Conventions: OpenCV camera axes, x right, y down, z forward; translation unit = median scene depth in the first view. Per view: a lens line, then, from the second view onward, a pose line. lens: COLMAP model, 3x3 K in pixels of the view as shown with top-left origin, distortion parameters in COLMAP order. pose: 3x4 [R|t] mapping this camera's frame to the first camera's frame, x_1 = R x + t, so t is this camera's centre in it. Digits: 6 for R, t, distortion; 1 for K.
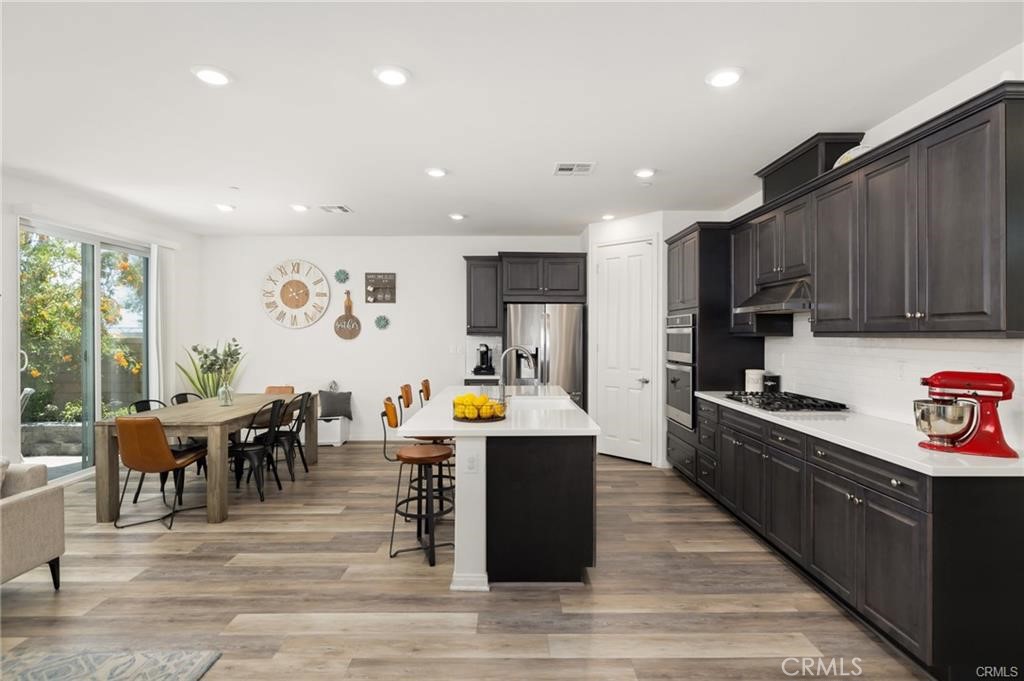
lens RADIAL K [[508.0, 0, 513.7], [0, 508.0, 337.0], [0, 0, 1]] dist [-0.007514, 0.001734]
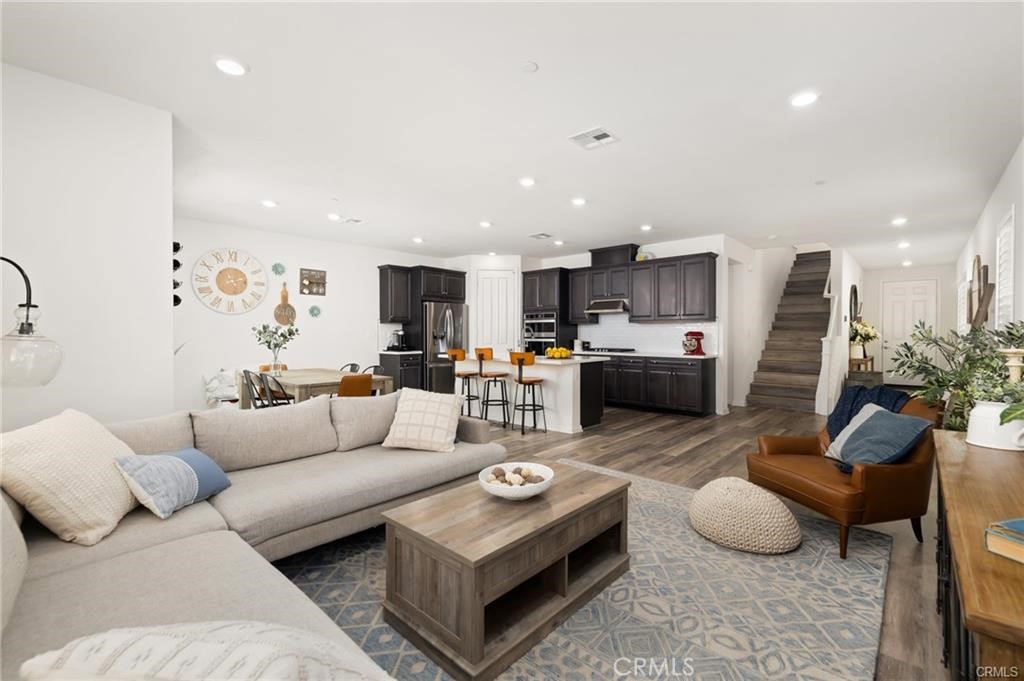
lens RADIAL K [[438.2, 0, 517.0], [0, 438.2, 336.0], [0, 0, 1]] dist [-0.002345, 0.000536]
pose [[0.682167, -0.004374, 0.731183, -0.767212], [0.003494, 0.999990, 0.002722, 0.031442], [-0.731188, 0.000698, 0.682176, -0.055388]]
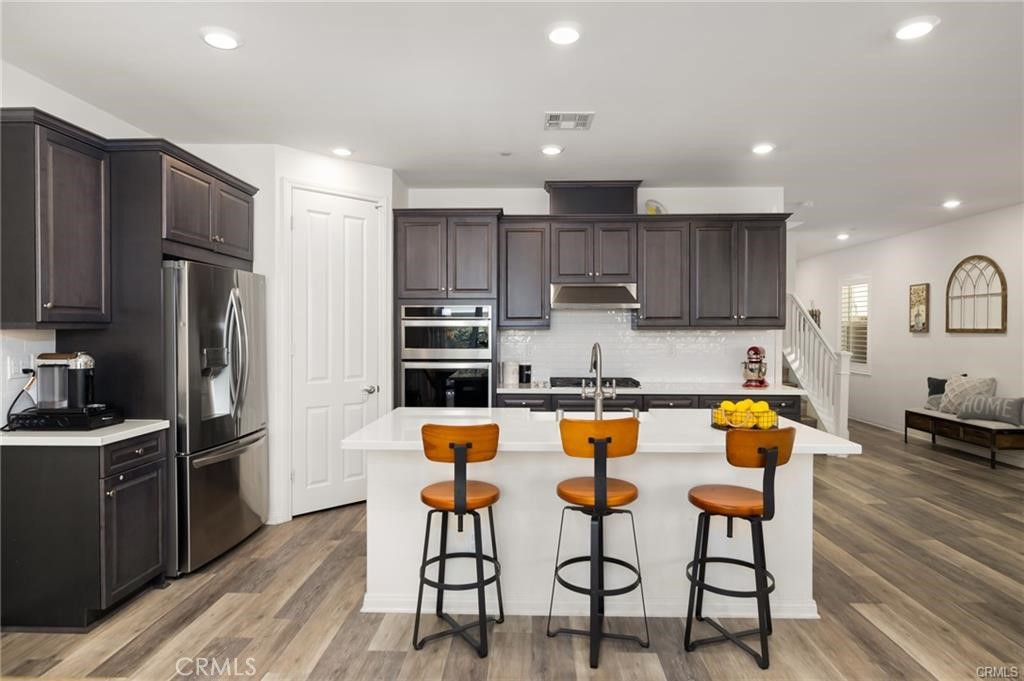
lens RADIAL K [[580.8, 0, 509.7], [0, 580.8, 337.7], [0, 0, 1]] dist [0.003595, -0.002813]
pose [[0.045592, -0.015715, 0.998837, -0.530643], [0.004898, 0.999868, 0.015508, -0.002282], [-0.998948, 0.004185, 0.045663, 0.687514]]
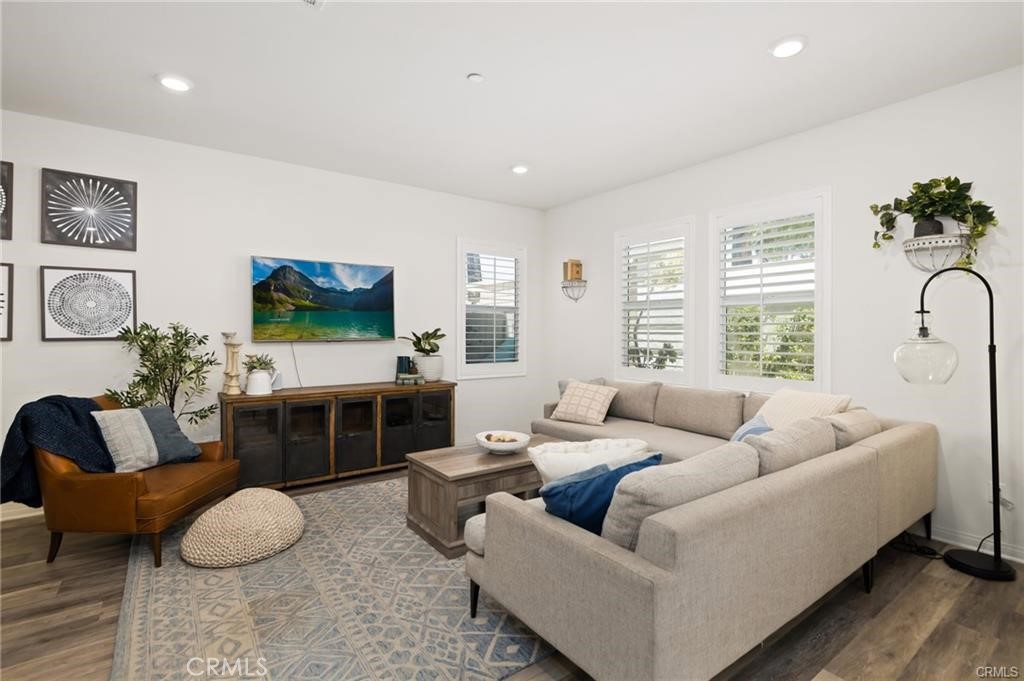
lens RADIAL K [[481.1, 0, 525.1], [0, 481.1, 330.6], [0, 0, 1]] dist [-0.003643, -0.000704]
pose [[-0.808171, -0.001187, -0.588946, -0.239302], [-0.005364, 0.999971, 0.005346, 0.023396], [0.588923, 0.007480, -0.808154, 0.601003]]
